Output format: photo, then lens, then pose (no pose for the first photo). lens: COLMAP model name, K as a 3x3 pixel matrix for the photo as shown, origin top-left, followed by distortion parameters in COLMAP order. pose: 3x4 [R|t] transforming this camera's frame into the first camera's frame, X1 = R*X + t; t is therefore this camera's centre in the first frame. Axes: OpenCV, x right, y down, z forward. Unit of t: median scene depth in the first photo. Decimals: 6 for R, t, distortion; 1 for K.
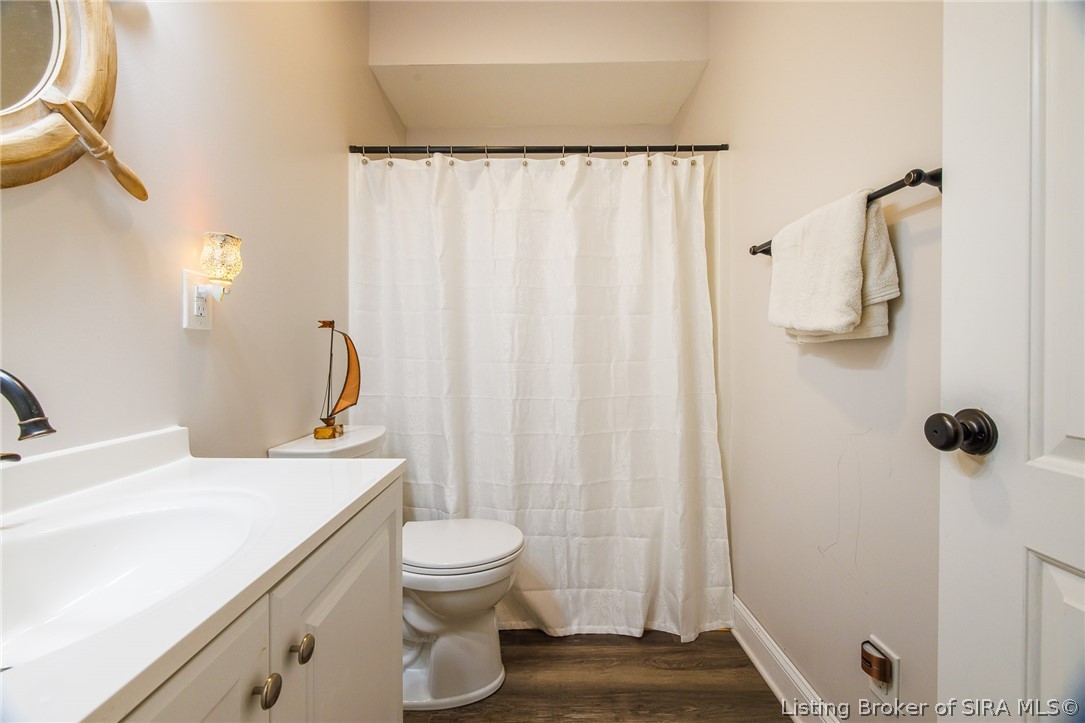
lens RADIAL K [[440.5, 0, 542.6], [0, 440.5, 356.7], [0, 0, 1]] dist [-0.003510, 0.000862]
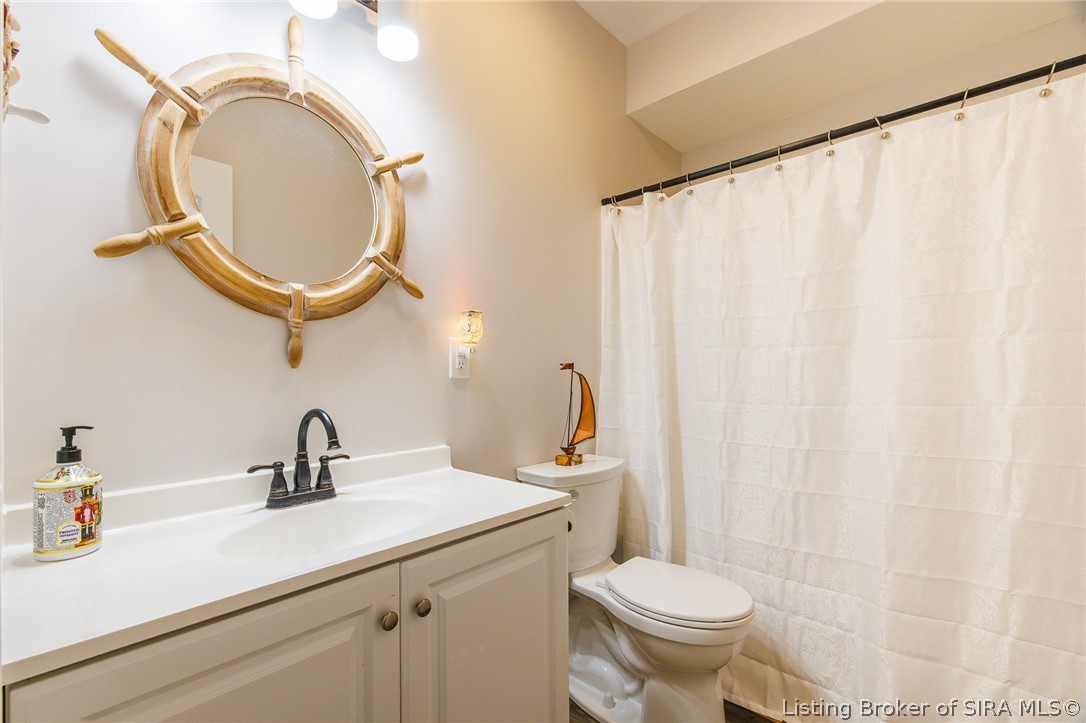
lens RADIAL K [[479.5, 0, 542.7], [0, 479.5, 366.7], [0, 0, 1]] dist [-0.001933, 0.000010]
pose [[0.741100, -0.032976, -0.670584, 0.460554], [0.015034, 0.999358, -0.032529, -0.046559], [0.671226, 0.014026, 0.741120, 0.032013]]
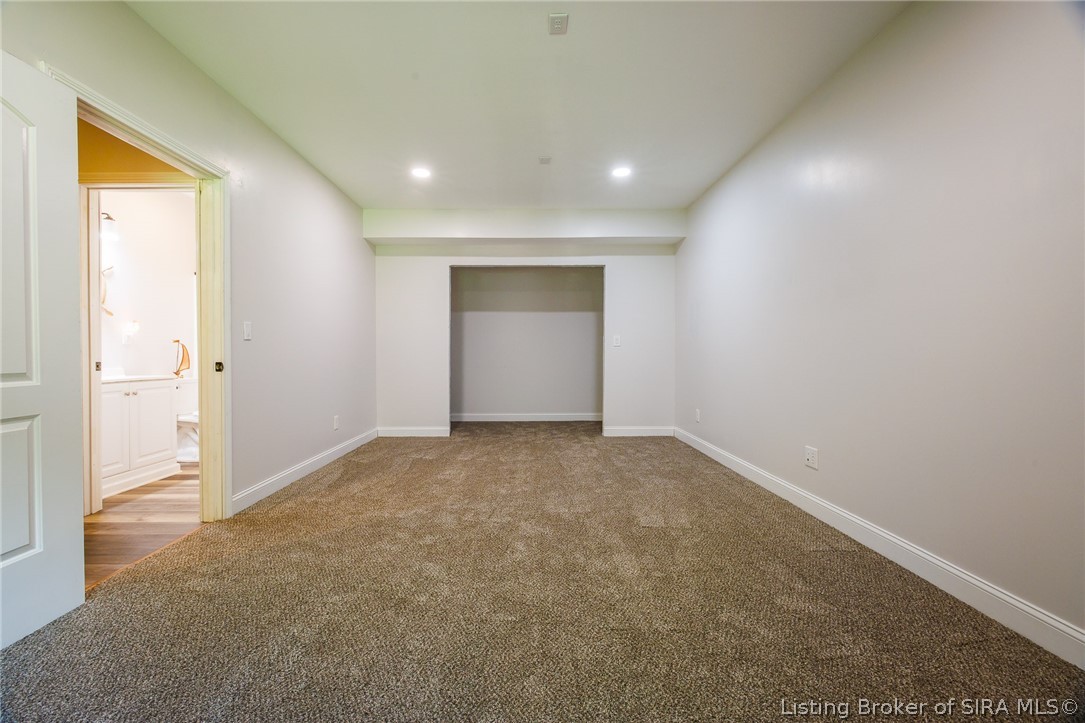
lens RADIAL K [[440.5, 0, 536.3], [0, 440.5, 364.0], [0, 0, 1]] dist [-0.003510, 0.000862]
pose [[0.999921, -0.010285, 0.007179, 2.944554], [0.010230, 0.999919, 0.007625, 0.128885], [-0.007257, -0.007551, 0.999945, -3.068026]]
